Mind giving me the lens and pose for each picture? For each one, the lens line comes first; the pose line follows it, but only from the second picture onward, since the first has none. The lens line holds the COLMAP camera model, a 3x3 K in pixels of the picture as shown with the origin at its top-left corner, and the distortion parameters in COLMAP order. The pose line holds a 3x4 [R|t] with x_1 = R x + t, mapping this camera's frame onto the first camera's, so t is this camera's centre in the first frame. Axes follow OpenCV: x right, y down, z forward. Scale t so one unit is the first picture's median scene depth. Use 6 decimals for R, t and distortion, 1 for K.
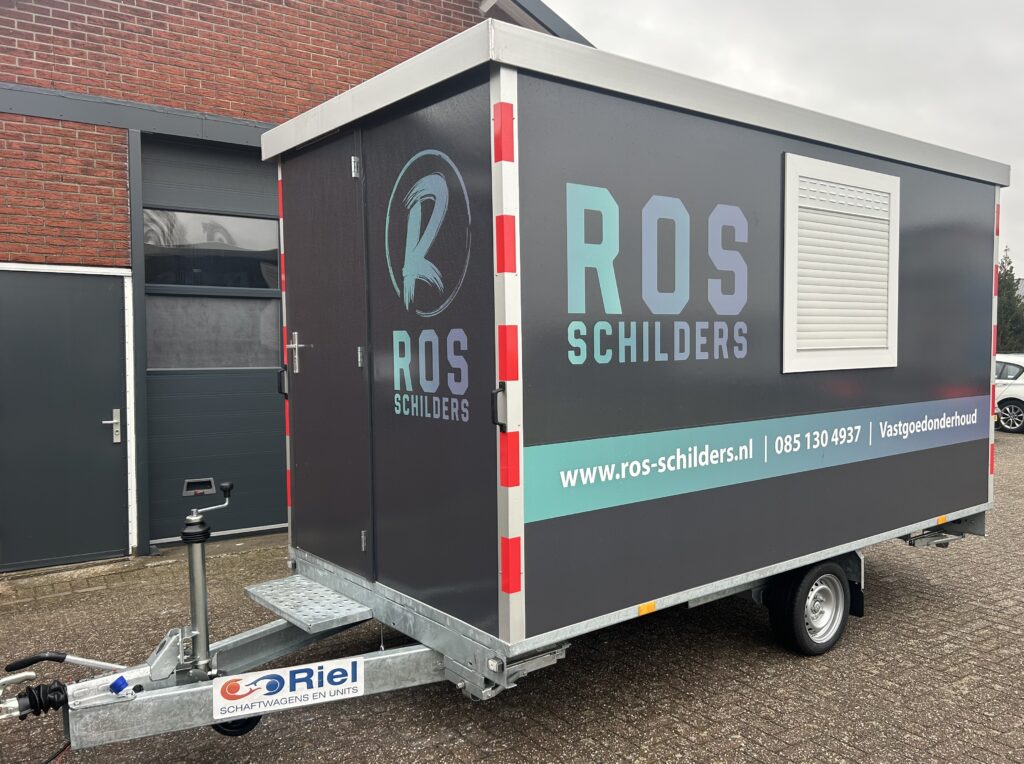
lens RADIAL K [[854.5, 0, 513.8], [0, 854.5, 395.1], [0, 0, 1]] dist [0.010909, 0.001924]
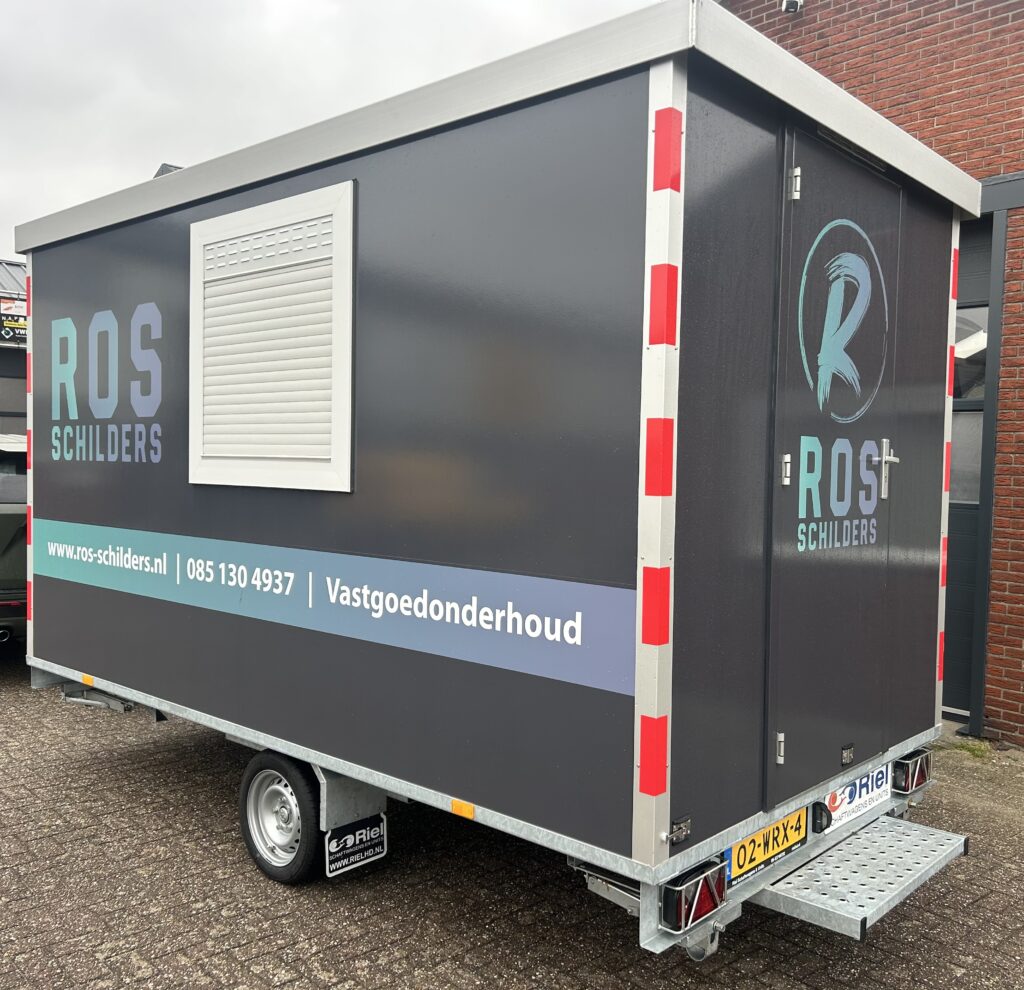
lens RADIAL K [[996.9, 0, 512.0], [0, 996.9, 495.0], [0, 0, 1]] dist [0.001161, -0.012995]
pose [[0.177800, 0.052120, -0.982685, 1.226004], [-0.080146, 0.996046, 0.038328, -0.070933], [0.980797, 0.071944, 0.181275, 1.039980]]
